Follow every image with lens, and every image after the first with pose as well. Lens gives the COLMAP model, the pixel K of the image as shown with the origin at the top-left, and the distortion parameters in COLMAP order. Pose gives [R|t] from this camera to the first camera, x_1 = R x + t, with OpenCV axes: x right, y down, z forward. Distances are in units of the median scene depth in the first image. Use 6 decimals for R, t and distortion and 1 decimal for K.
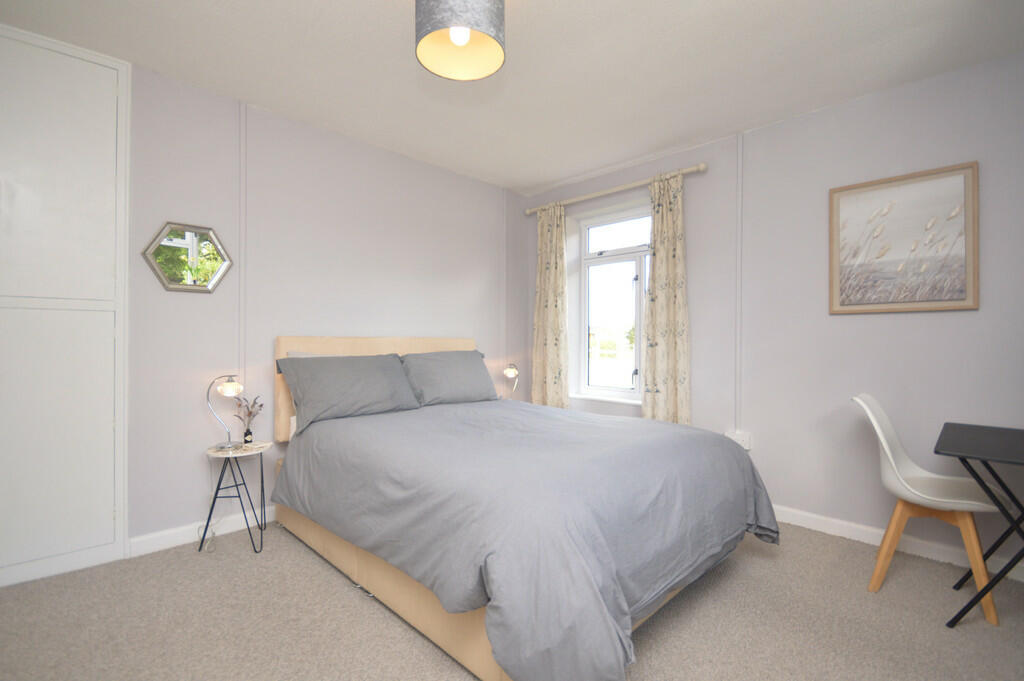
lens RADIAL K [[462.1, 0, 512.0], [0, 462.1, 340.5], [0, 0, 1]] dist [0.040784, -0.027947]
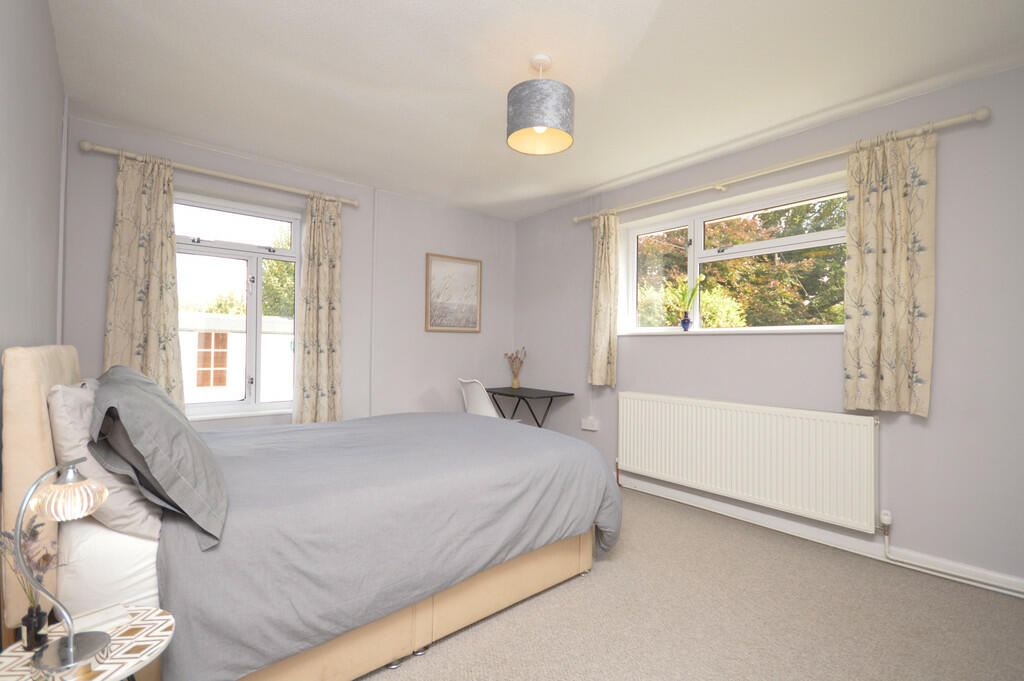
lens RADIAL K [[462.1, 0, 512.0], [0, 462.1, 340.5], [0, 0, 1]] dist [0.040784, -0.027947]
pose [[0.100543, -0.002909, 0.994928, -0.884941], [-0.017789, 0.999831, 0.004721, -0.037242], [-0.994774, -0.018174, 0.100474, 0.557032]]
